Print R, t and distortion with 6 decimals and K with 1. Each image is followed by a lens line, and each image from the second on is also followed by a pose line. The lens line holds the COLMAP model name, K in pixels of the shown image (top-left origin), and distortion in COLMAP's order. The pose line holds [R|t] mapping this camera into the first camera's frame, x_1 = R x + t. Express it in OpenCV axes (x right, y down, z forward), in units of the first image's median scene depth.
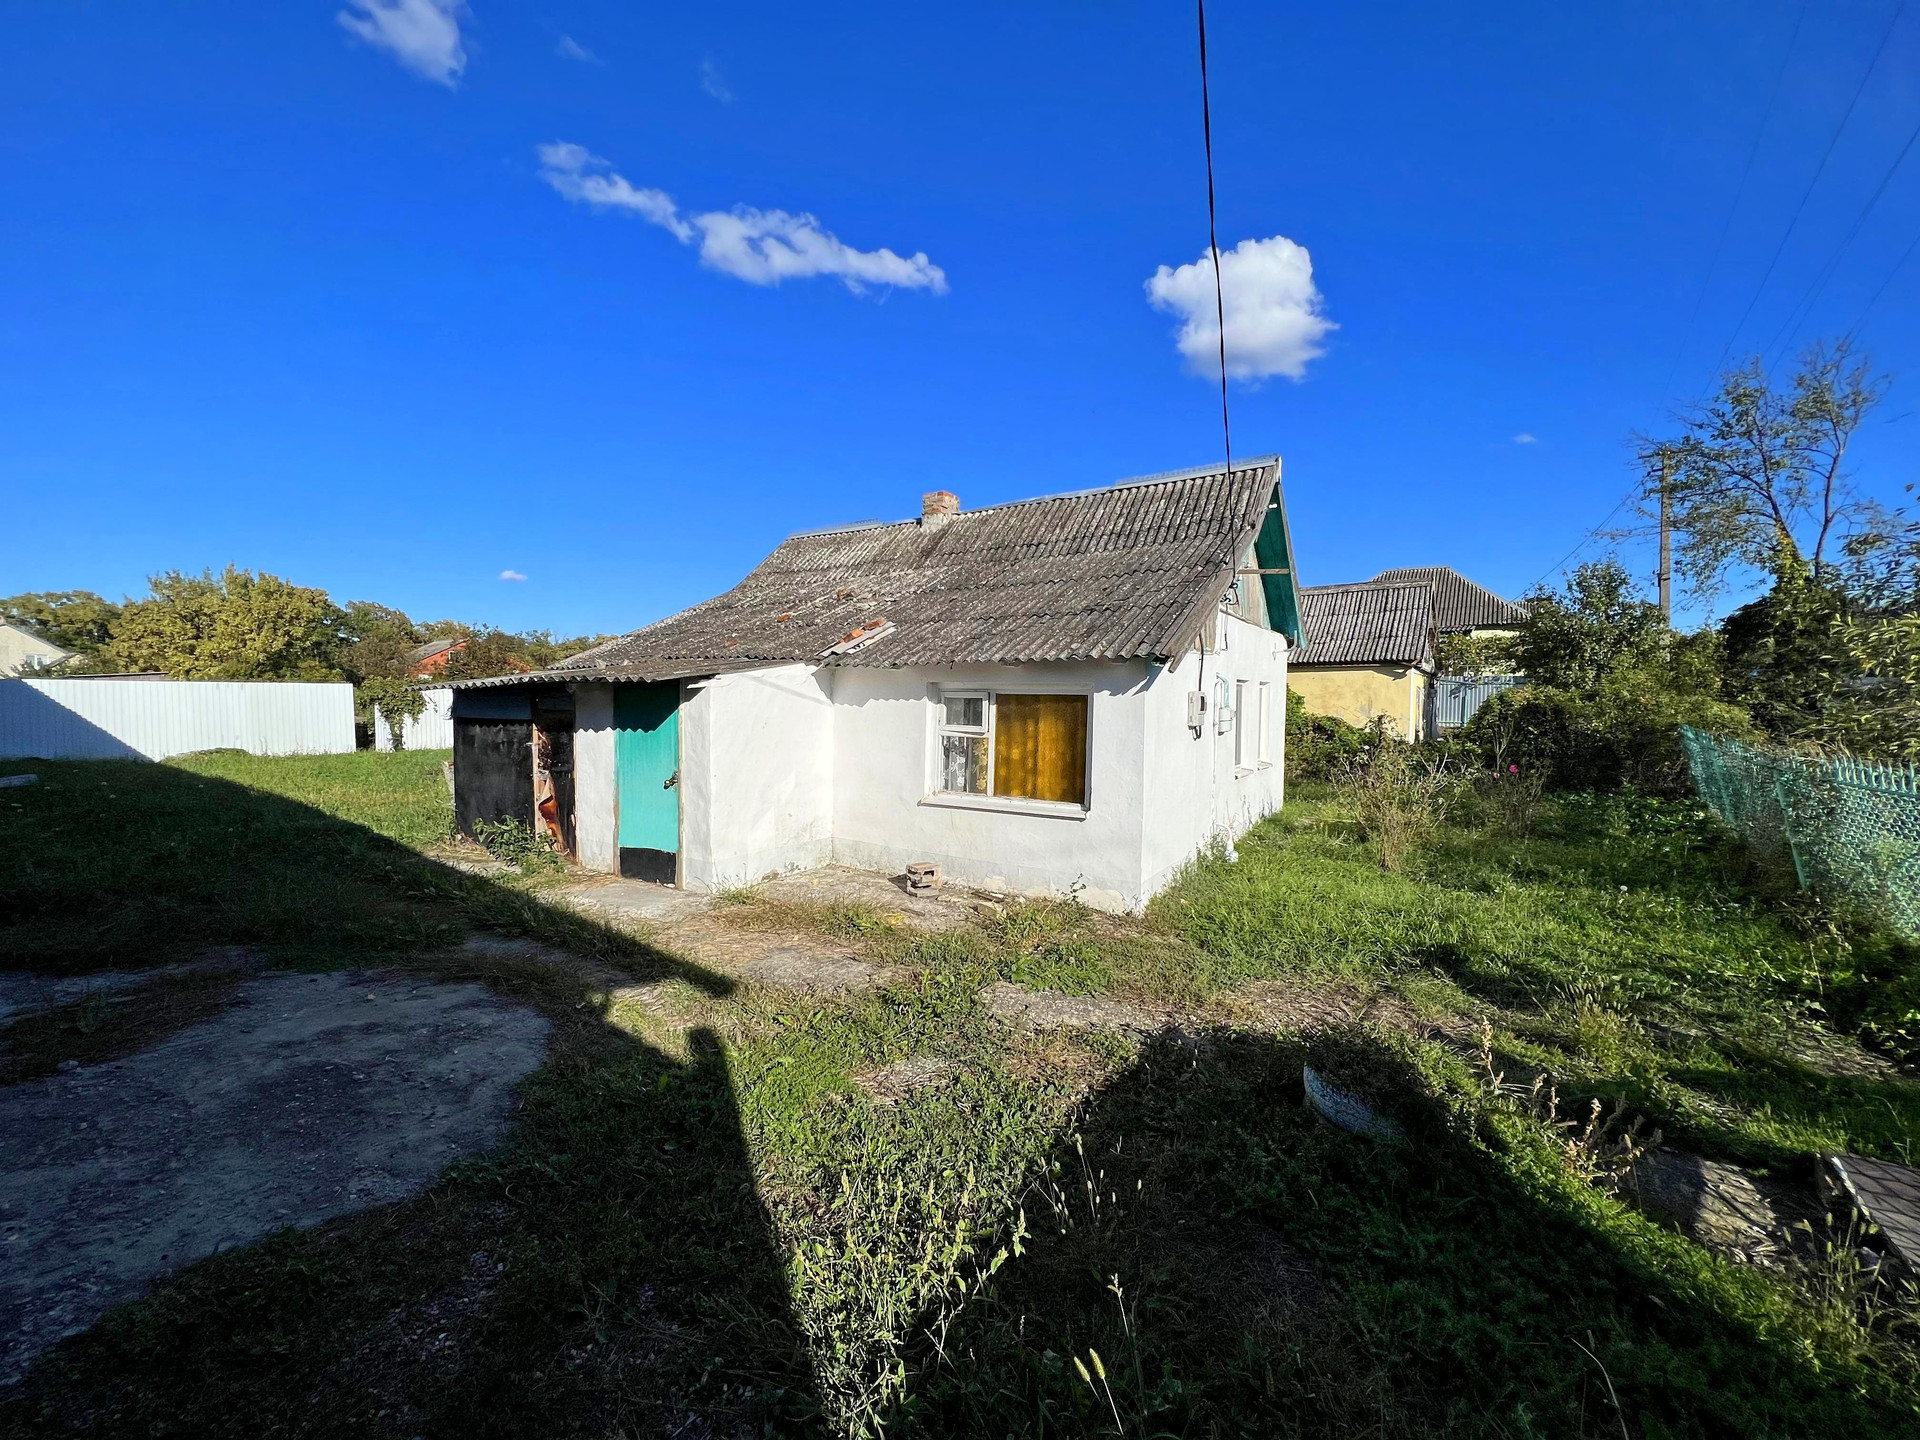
lens RADIAL K [[767.9, 0, 963.1], [0, 767.9, 717.9], [0, 0, 1]] dist [0.000510, 0.000213]
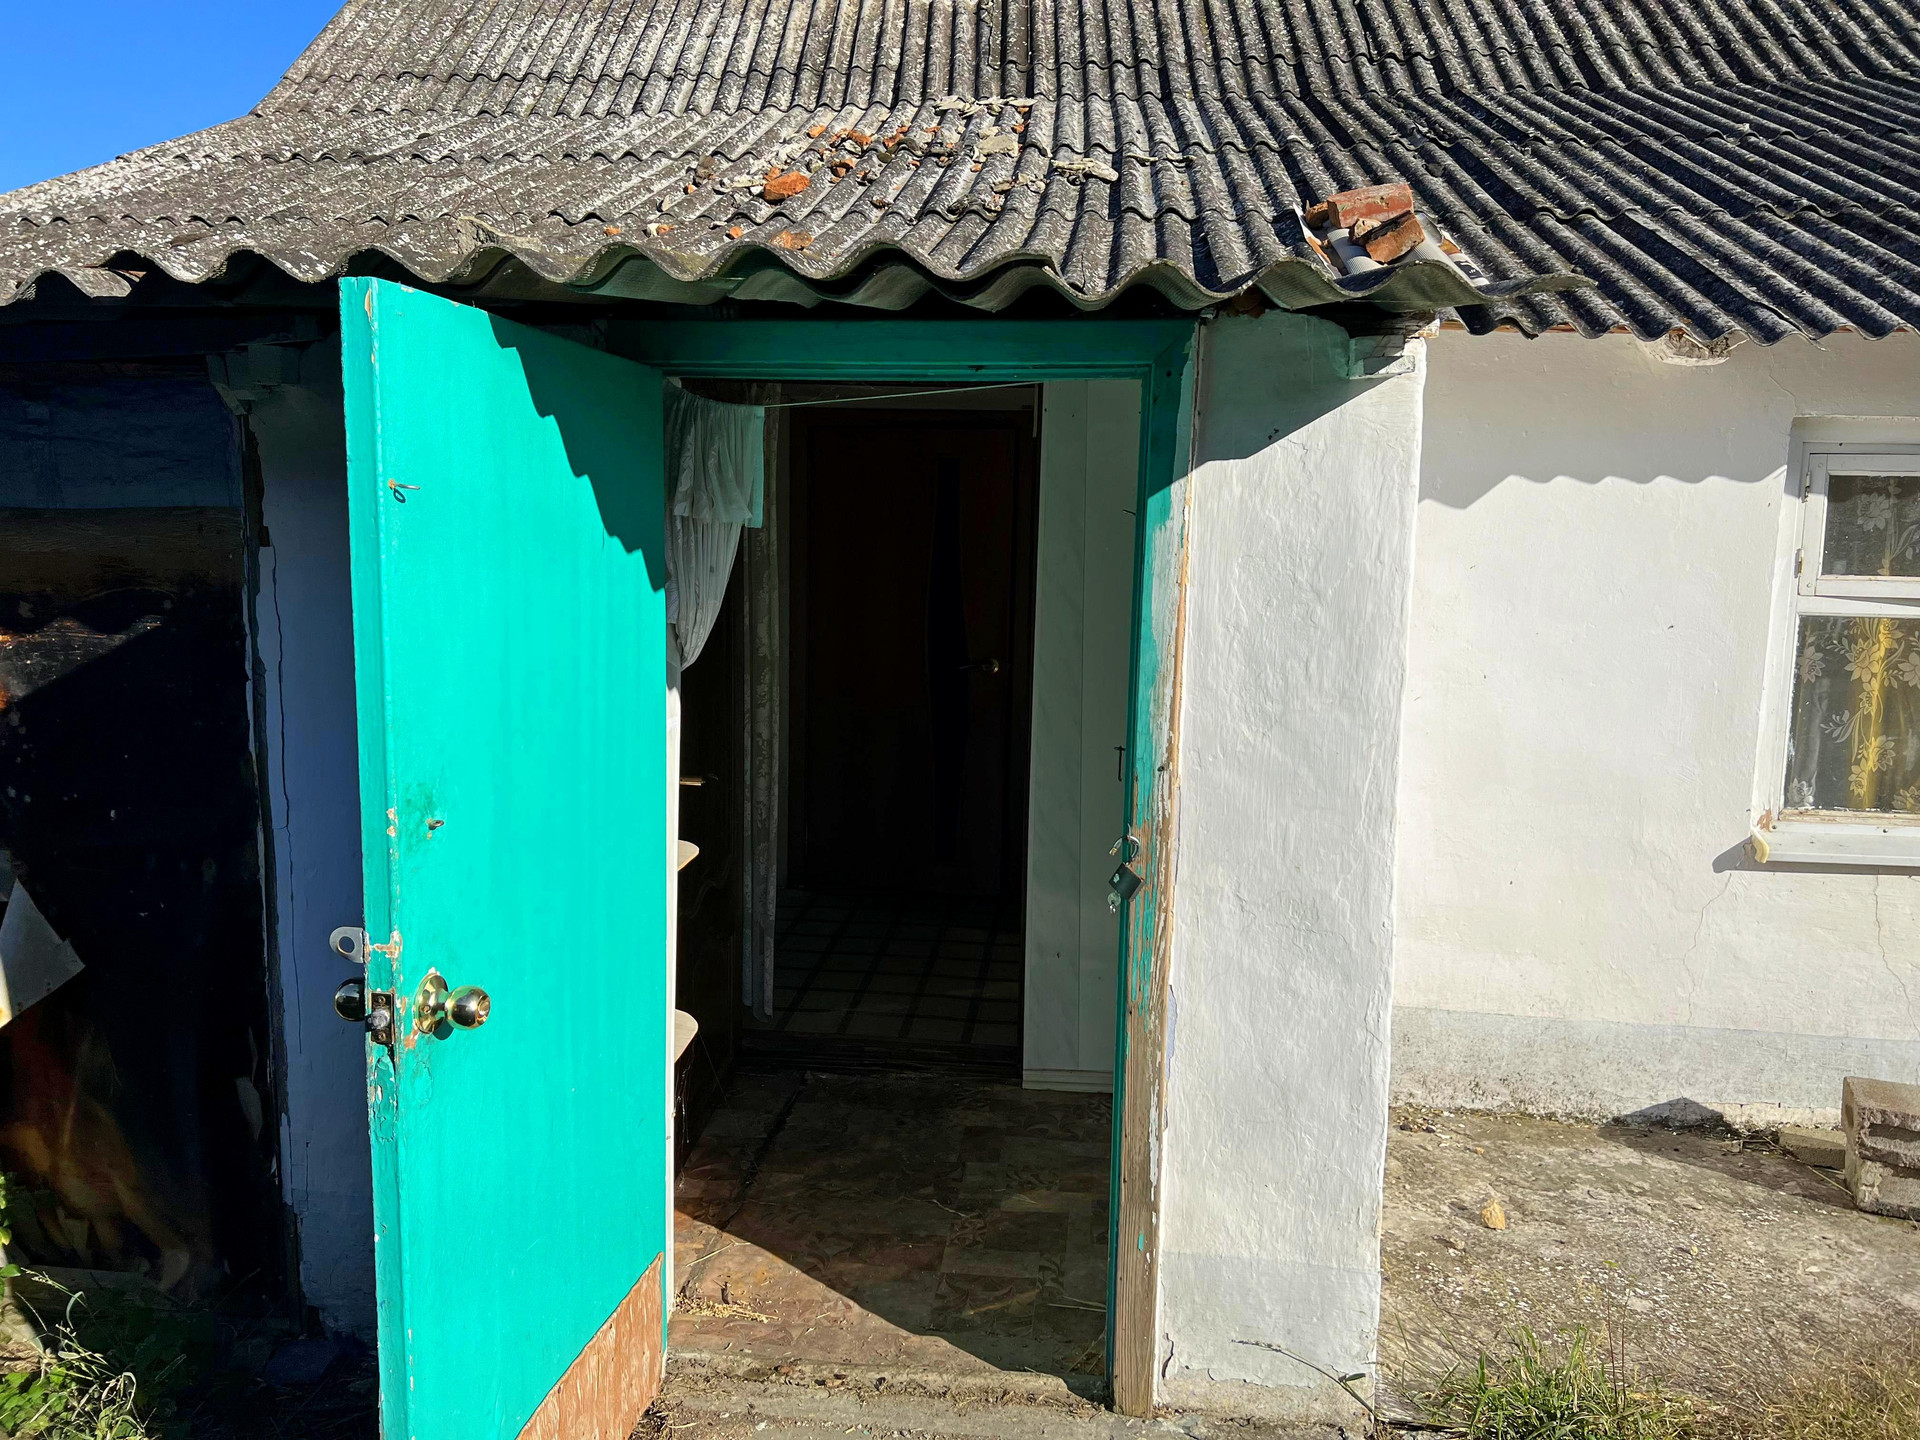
lens RADIAL K [[1461.6, 0, 957.4], [0, 1461.6, 714.3], [0, 0, 1]] dist [0.028158, -0.019342]
pose [[0.901869, -0.047833, 0.429354, -0.525662], [0.005707, 0.995084, 0.098871, 0.004782], [-0.431972, -0.086718, 0.897708, 0.639594]]
